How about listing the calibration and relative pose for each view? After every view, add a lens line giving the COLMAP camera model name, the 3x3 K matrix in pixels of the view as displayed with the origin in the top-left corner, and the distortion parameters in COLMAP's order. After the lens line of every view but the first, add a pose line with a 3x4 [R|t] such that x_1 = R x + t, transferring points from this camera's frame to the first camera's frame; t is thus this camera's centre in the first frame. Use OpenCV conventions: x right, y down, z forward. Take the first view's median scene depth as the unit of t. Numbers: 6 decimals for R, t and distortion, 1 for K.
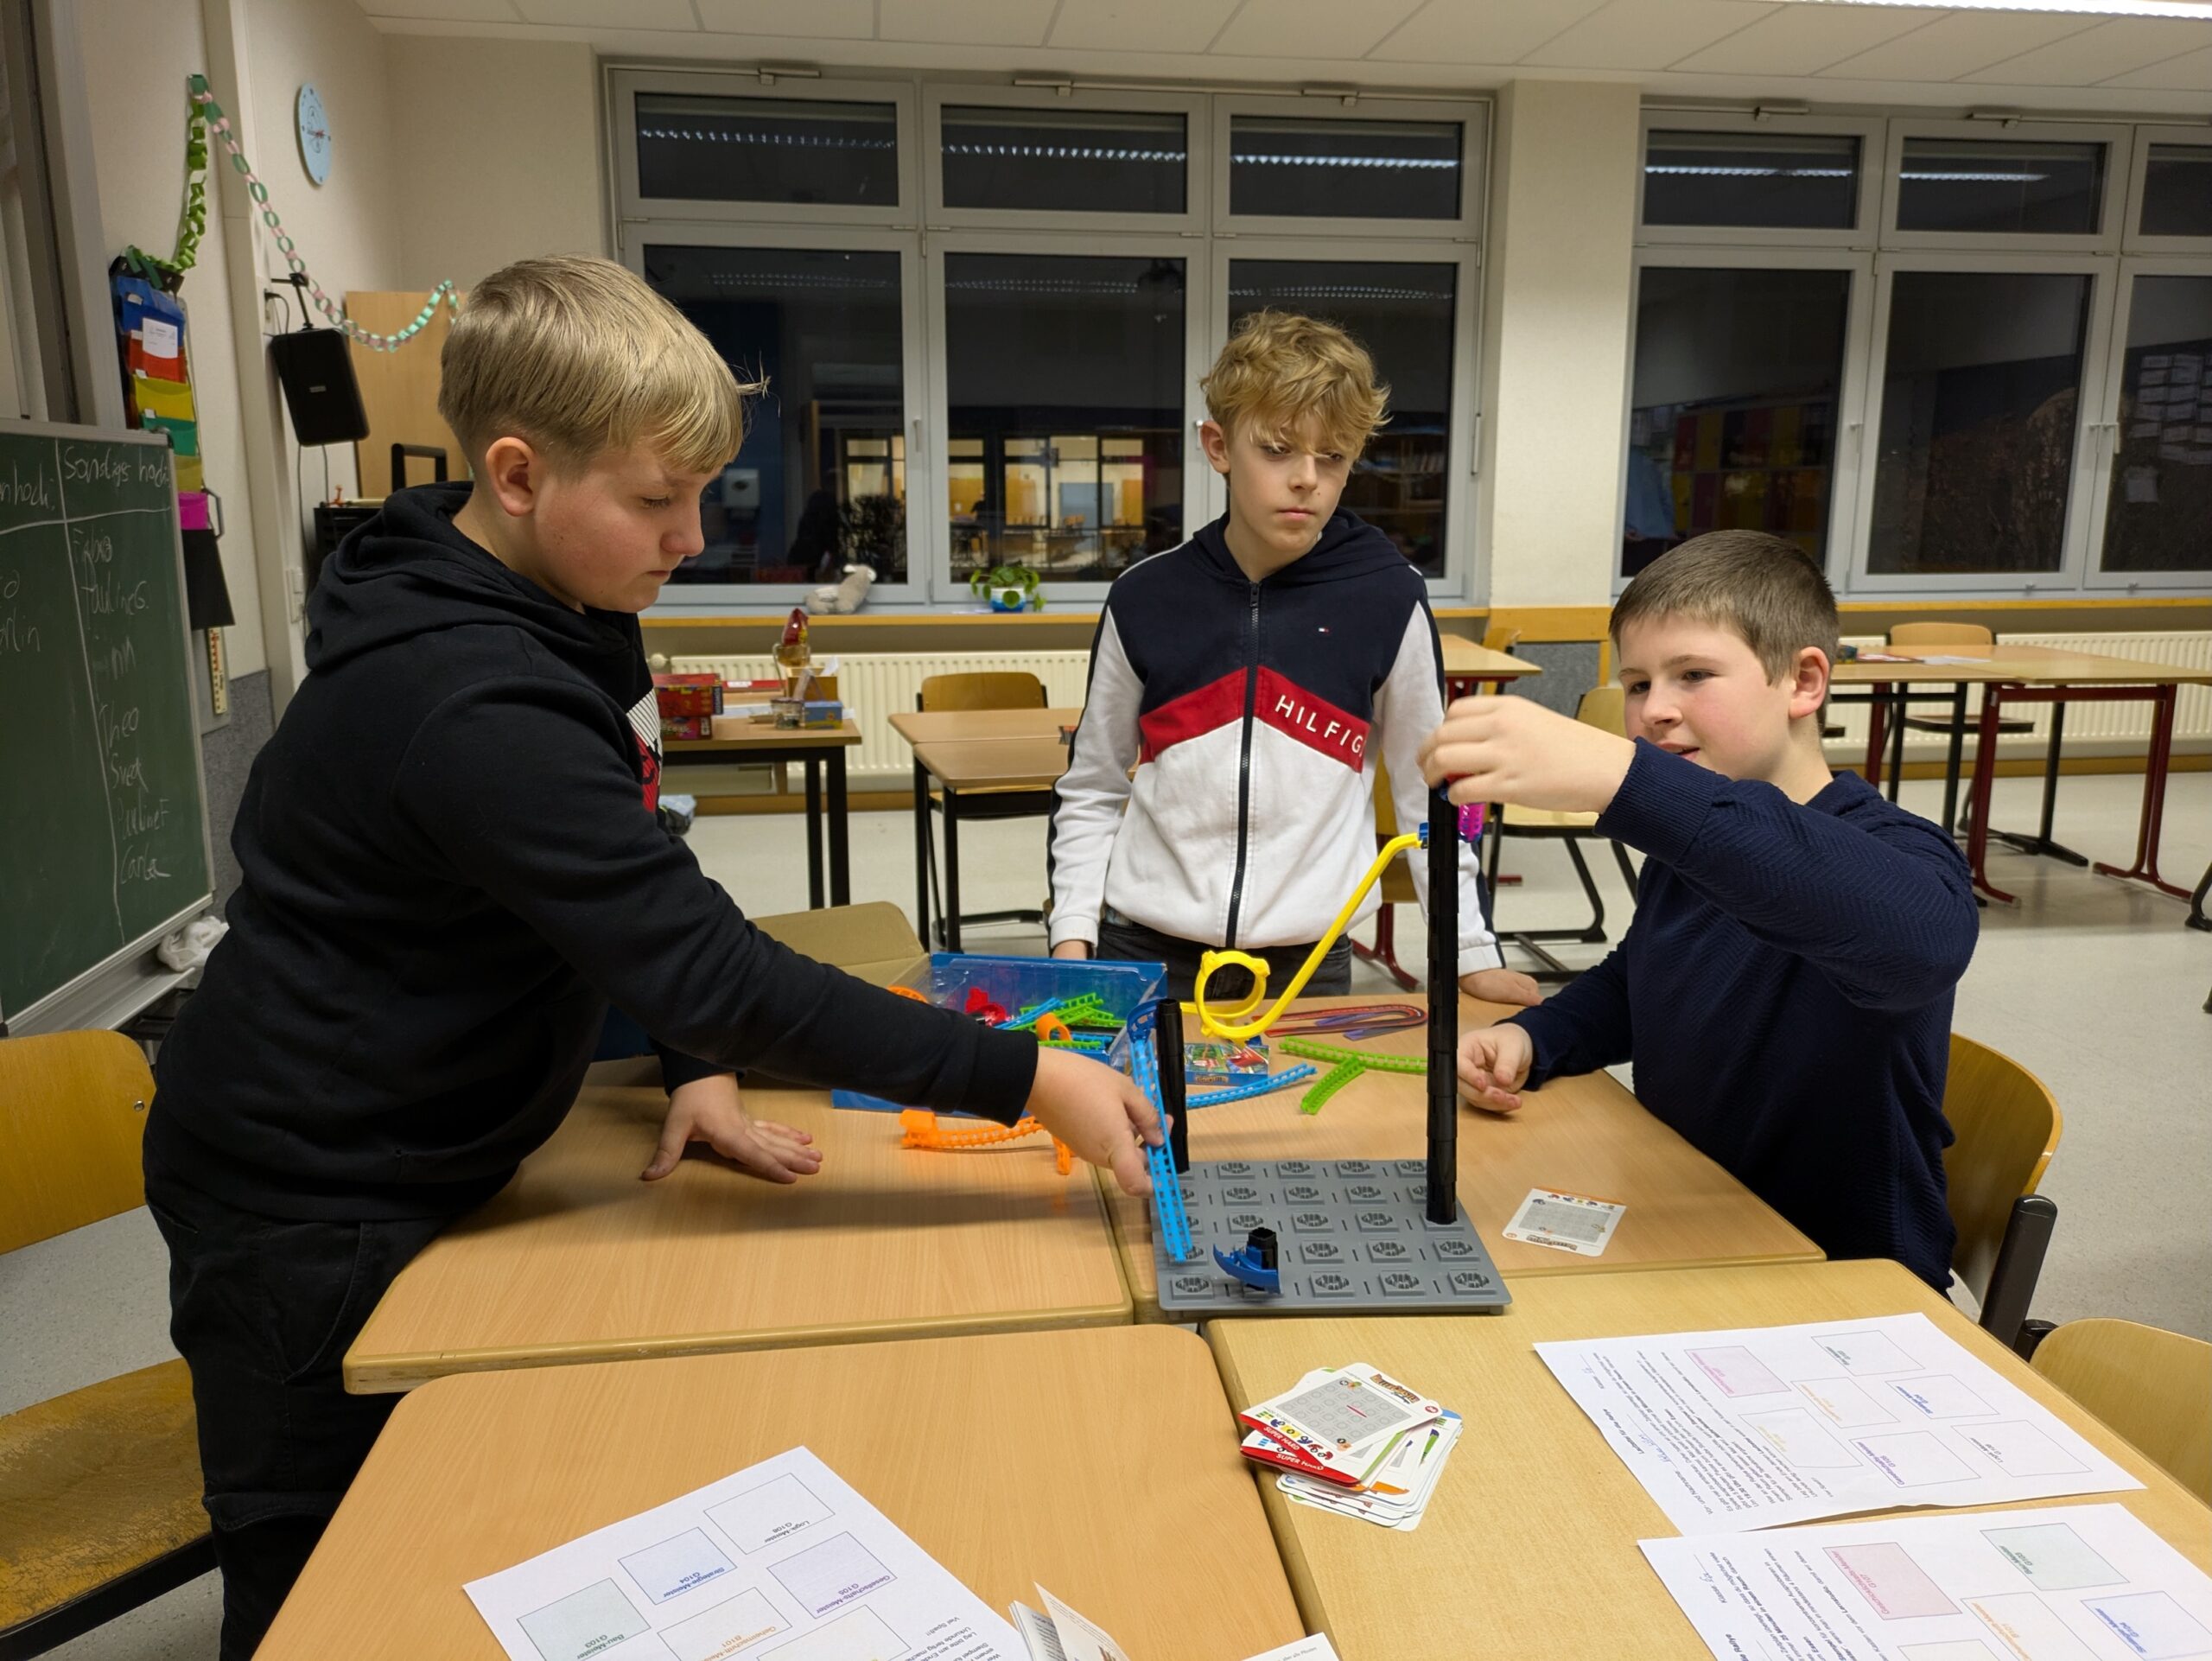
lens RADIAL K [[1566.2, 0, 1106.0], [0, 1566.2, 830.5], [0, 0, 1]] dist [-0.042686, -0.003474]
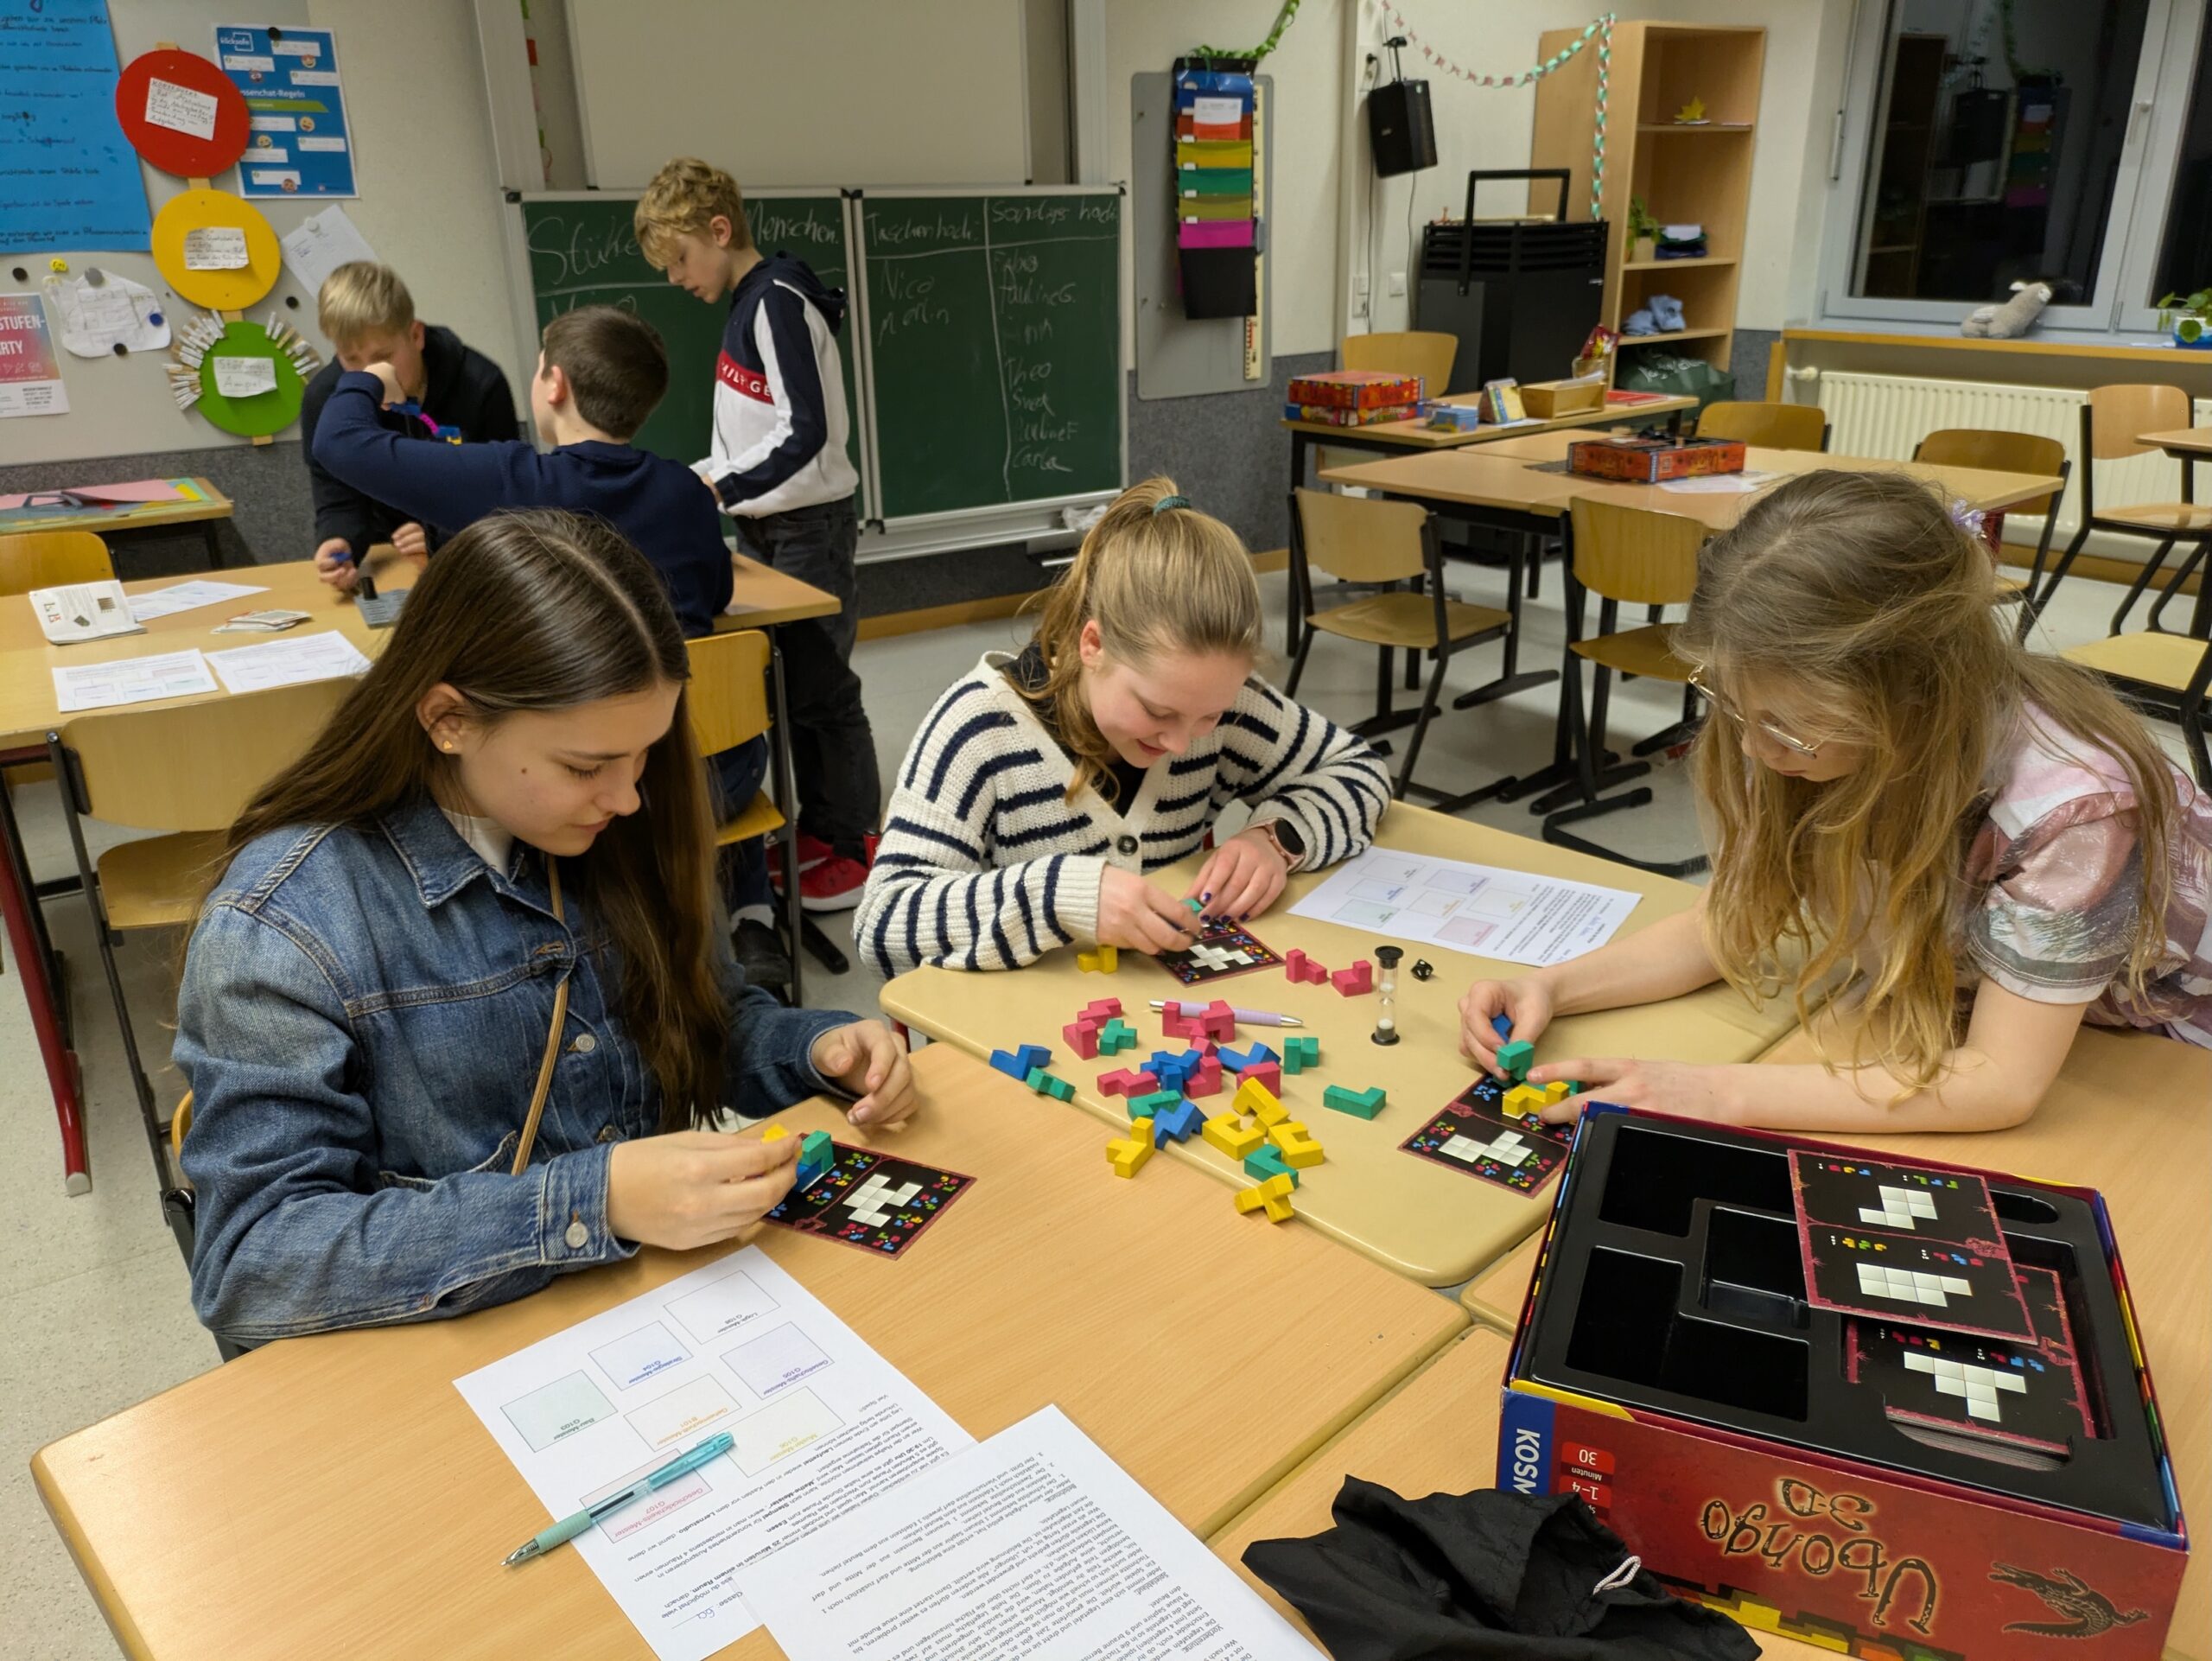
lens RADIAL K [[1566.2, 0, 1106.0], [0, 1566.2, 830.5], [0, 0, 1]] dist [-0.042686, -0.003474]
pose [[0.480850, 0.298726, -0.824346, 0.621544], [-0.146190, 0.954327, 0.260554, -0.030691], [0.864530, -0.004776, 0.502559, 0.137649]]
